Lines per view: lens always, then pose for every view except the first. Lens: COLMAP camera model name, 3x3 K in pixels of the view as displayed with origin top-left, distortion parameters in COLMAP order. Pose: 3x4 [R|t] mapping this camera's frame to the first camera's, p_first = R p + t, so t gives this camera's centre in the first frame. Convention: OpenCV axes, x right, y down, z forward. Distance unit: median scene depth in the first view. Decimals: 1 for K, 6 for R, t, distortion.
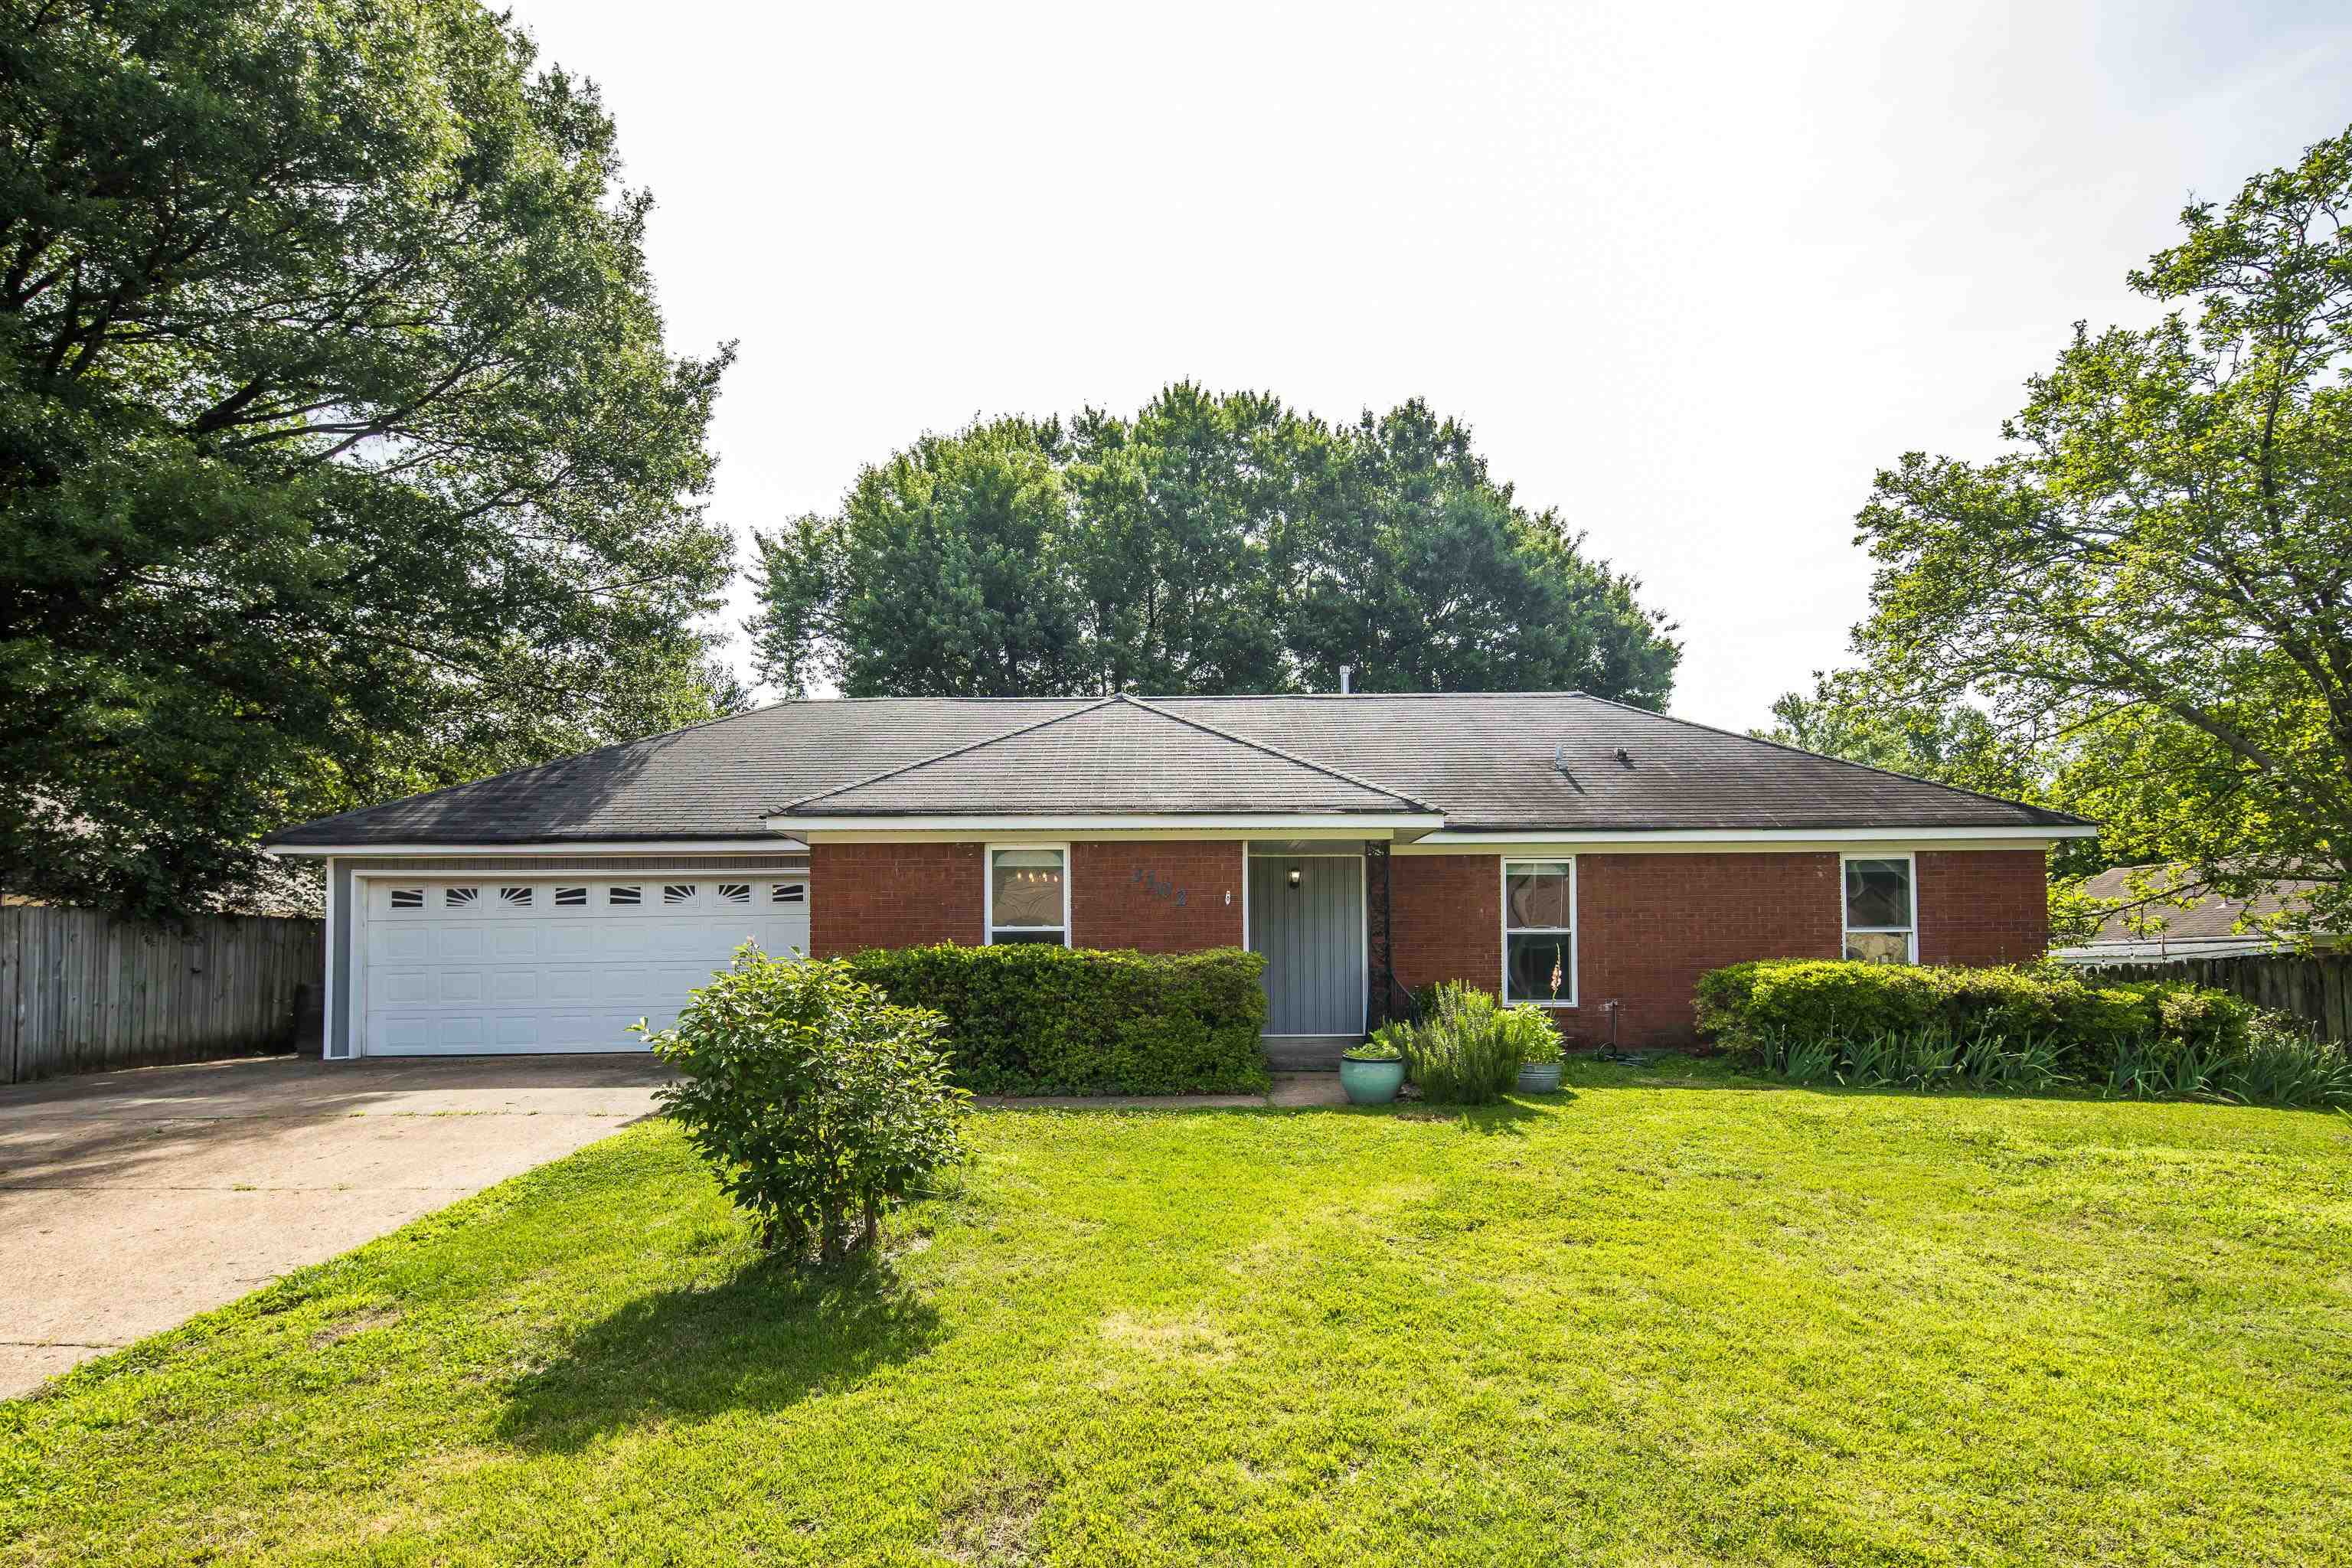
lens RADIAL K [[1132.7, 0, 1171.5], [0, 1132.7, 791.5], [0, 0, 1]] dist [0.003002, -0.002828]
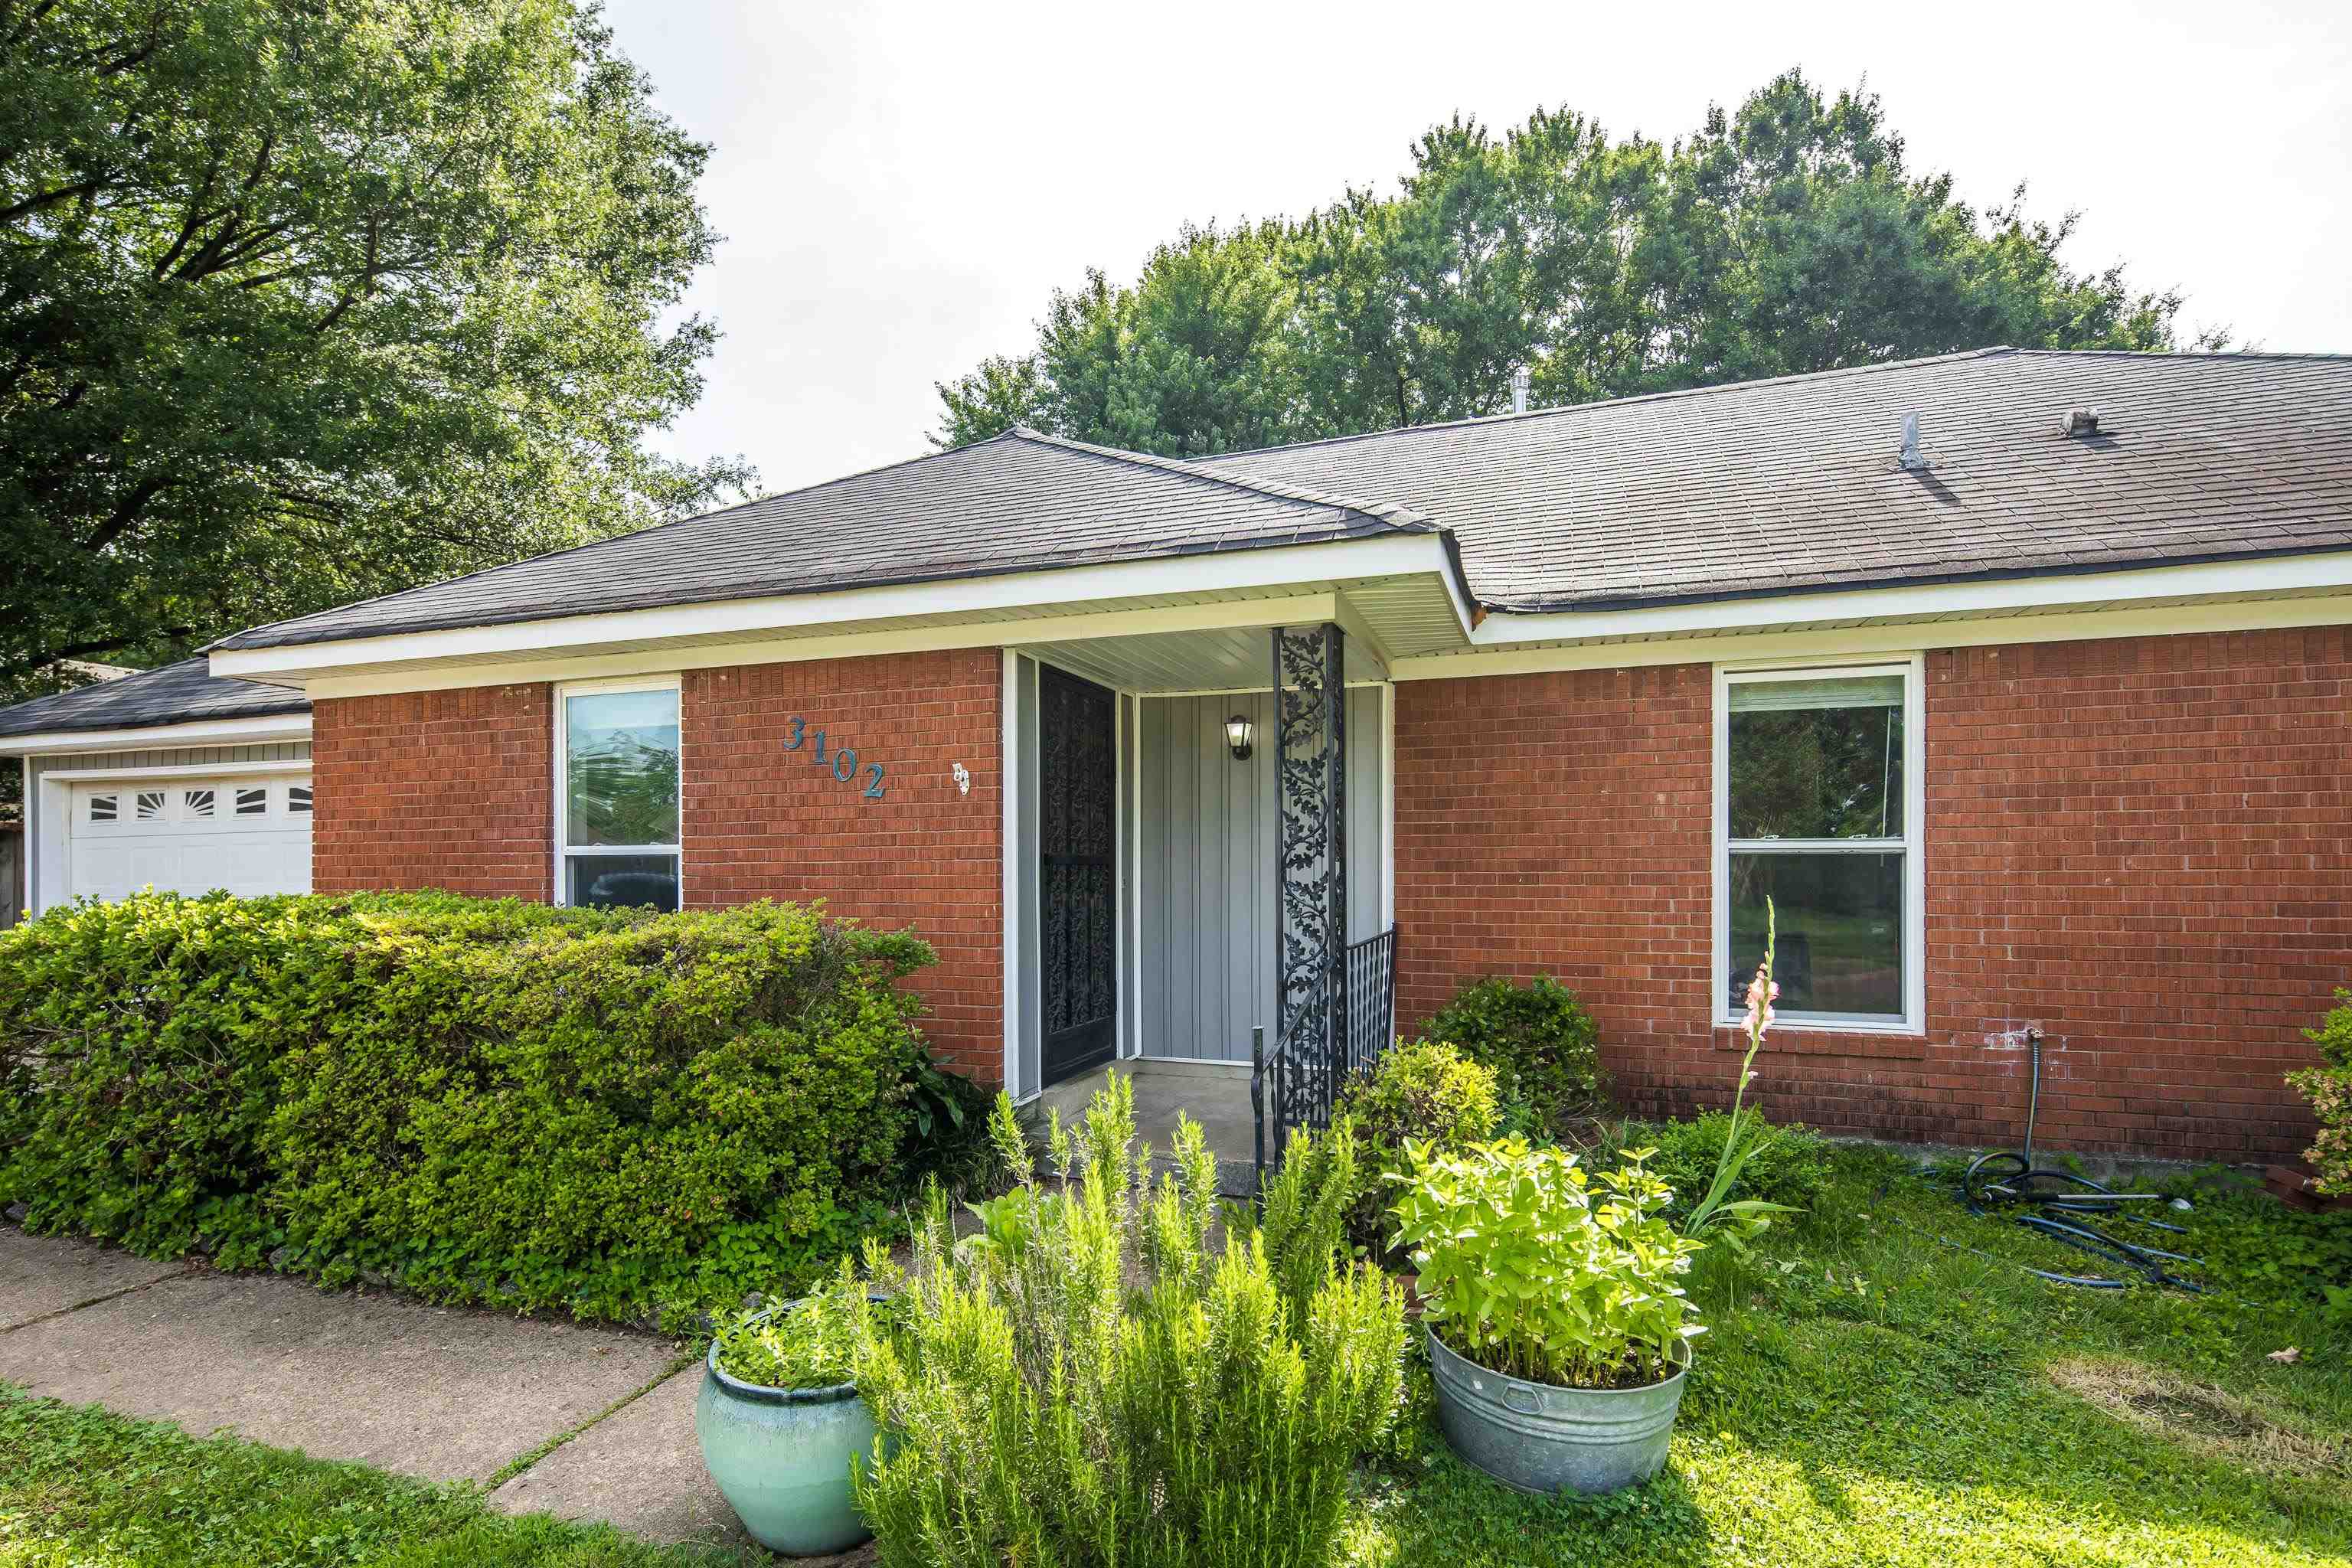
lens RADIAL K [[1132.7, 0, 1181.7], [0, 1132.7, 782.8], [0, 0, 1]] dist [0.003002, -0.002828]
pose [[0.944881, -0.022654, -0.326631, 0.094700], [0.049521, 0.996015, 0.074173, 0.023156], [0.323649, -0.086260, 0.942237, 0.212758]]
